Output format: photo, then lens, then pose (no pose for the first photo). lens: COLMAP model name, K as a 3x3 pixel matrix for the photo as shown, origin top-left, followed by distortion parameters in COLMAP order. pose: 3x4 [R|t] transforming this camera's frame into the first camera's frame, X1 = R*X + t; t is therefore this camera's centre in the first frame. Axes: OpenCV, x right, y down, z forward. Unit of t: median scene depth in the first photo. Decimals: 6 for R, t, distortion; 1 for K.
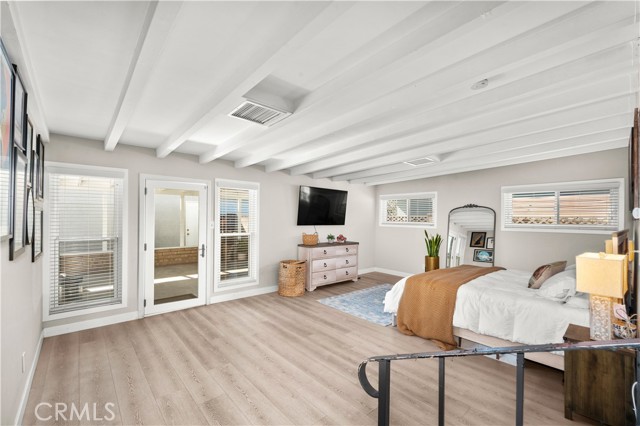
lens RADIAL K [[273.8, 0, 320.0], [0, 273.8, 213.0], [0, 0, 1]] dist [0.000661, 0.000109]
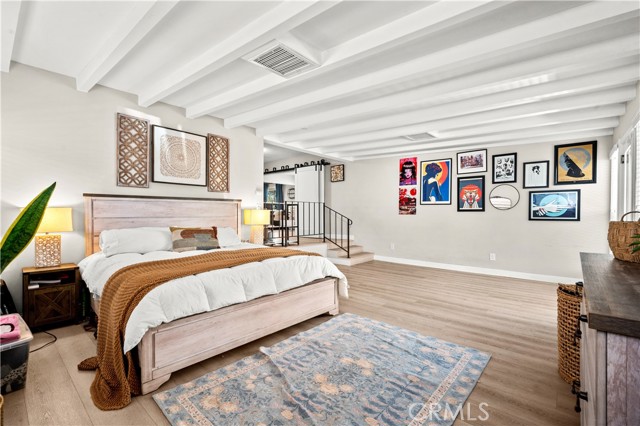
lens RADIAL K [[278.7, 0, 318.1], [0, 278.7, 216.8], [0, 0, 1]] dist [0.001059, 0.000220]
pose [[-0.992409, -0.011761, -0.122417, 0.414798], [-0.011036, 0.999917, -0.006592, 0.115449], [0.122485, -0.005191, -0.992457, 1.761161]]
